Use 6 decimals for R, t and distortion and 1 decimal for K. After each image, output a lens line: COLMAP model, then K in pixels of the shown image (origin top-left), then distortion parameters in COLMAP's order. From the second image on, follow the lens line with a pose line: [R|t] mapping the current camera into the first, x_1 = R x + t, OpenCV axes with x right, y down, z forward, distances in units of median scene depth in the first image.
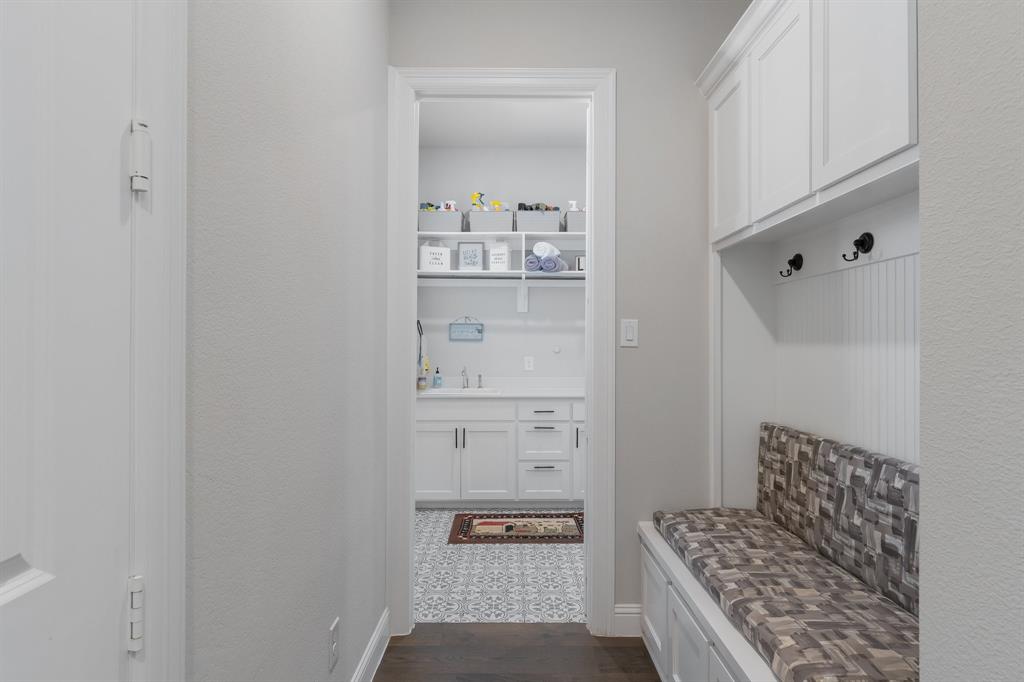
lens RADIAL K [[558.9, 0, 512.0], [0, 558.9, 341.0], [0, 0, 1]] dist [-0.000039, -0.000011]
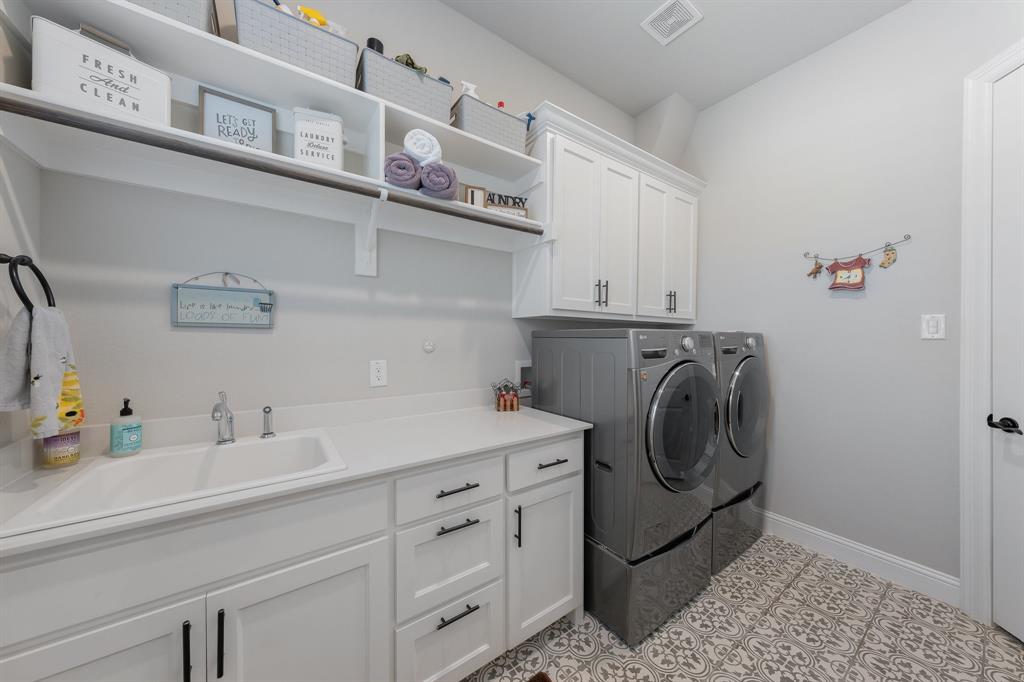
lens RADIAL K [[347.5, 0, 512.0], [0, 347.5, 341.0], [0, 0, 1]] dist [0.000115, -0.000033]
pose [[0.818257, -0.004009, 0.574839, -0.058434], [-0.004854, 0.999892, 0.013884, 0.004775], [-0.574832, -0.014151, 0.818149, 0.685937]]
